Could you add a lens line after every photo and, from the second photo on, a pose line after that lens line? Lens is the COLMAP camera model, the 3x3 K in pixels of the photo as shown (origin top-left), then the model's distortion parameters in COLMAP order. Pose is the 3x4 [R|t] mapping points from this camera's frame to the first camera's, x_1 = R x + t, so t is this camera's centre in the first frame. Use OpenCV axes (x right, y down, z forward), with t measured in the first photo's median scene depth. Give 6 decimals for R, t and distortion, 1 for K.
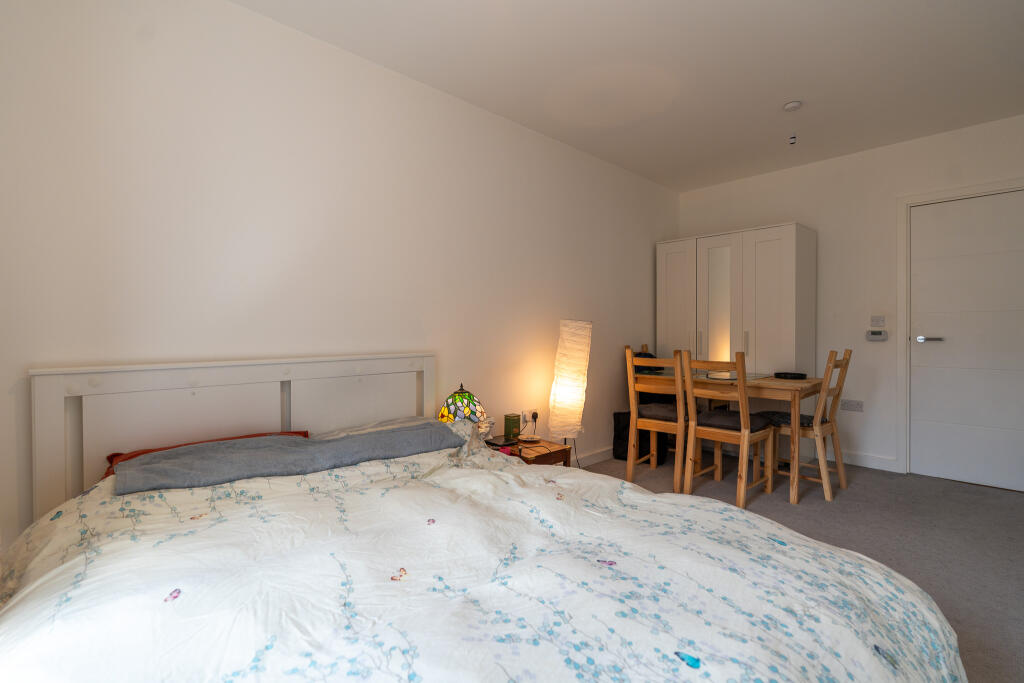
lens RADIAL K [[461.6, 0, 511.6], [0, 461.6, 337.1], [0, 0, 1]] dist [-0.008375, 0.002165]
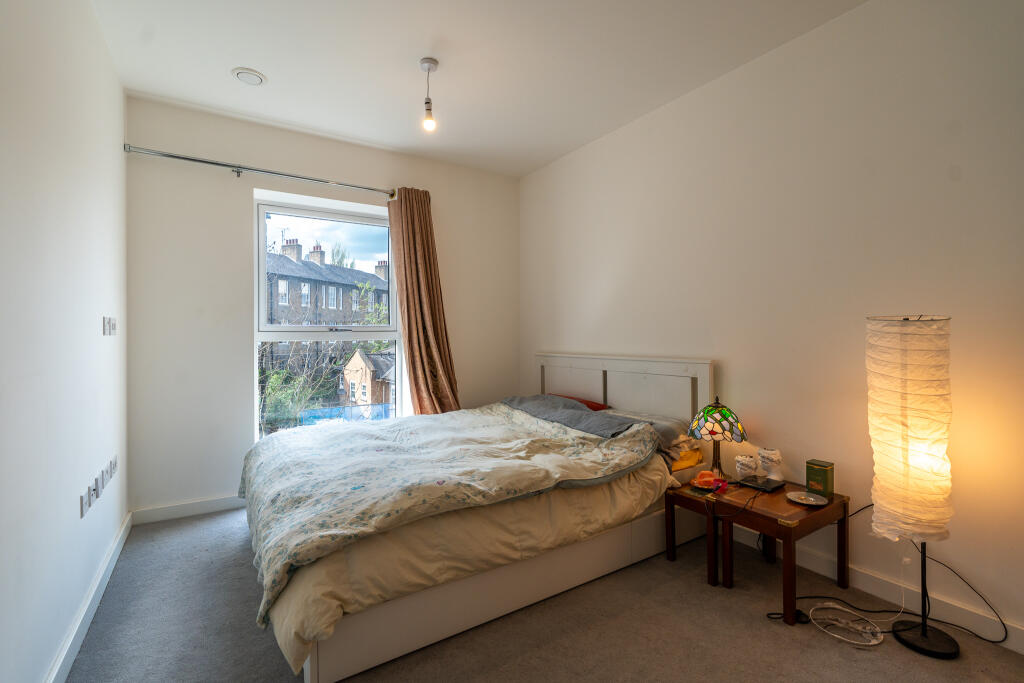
lens RADIAL K [[461.6, 0, 510.4], [0, 461.6, 336.6], [0, 0, 1]] dist [-0.008375, 0.002165]
pose [[-0.185155, 0.000933, -0.982709, 0.913295], [-0.008190, 0.999963, 0.002492, -0.015590], [0.982675, 0.008510, -0.185141, 0.834327]]
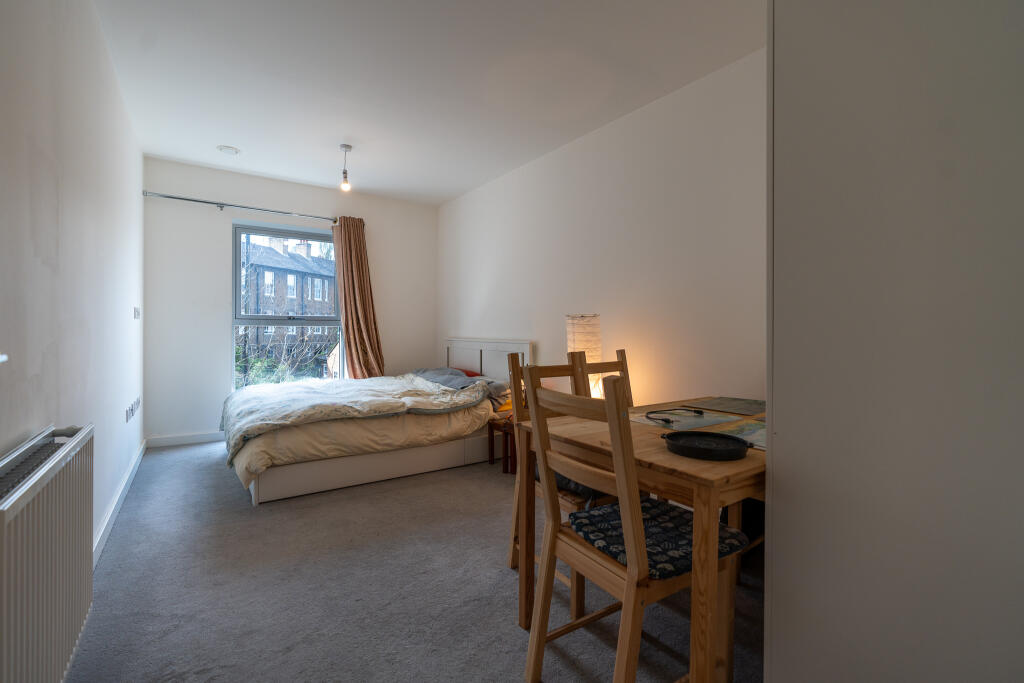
lens RADIAL K [[461.6, 0, 514.3], [0, 461.6, 336.3], [0, 0, 1]] dist [-0.008375, 0.002165]
pose [[-0.158063, 0.010466, -0.987373, 1.402022], [-0.023069, 0.999632, 0.014289, -0.002887], [0.987159, 0.025037, -0.157764, 1.282265]]
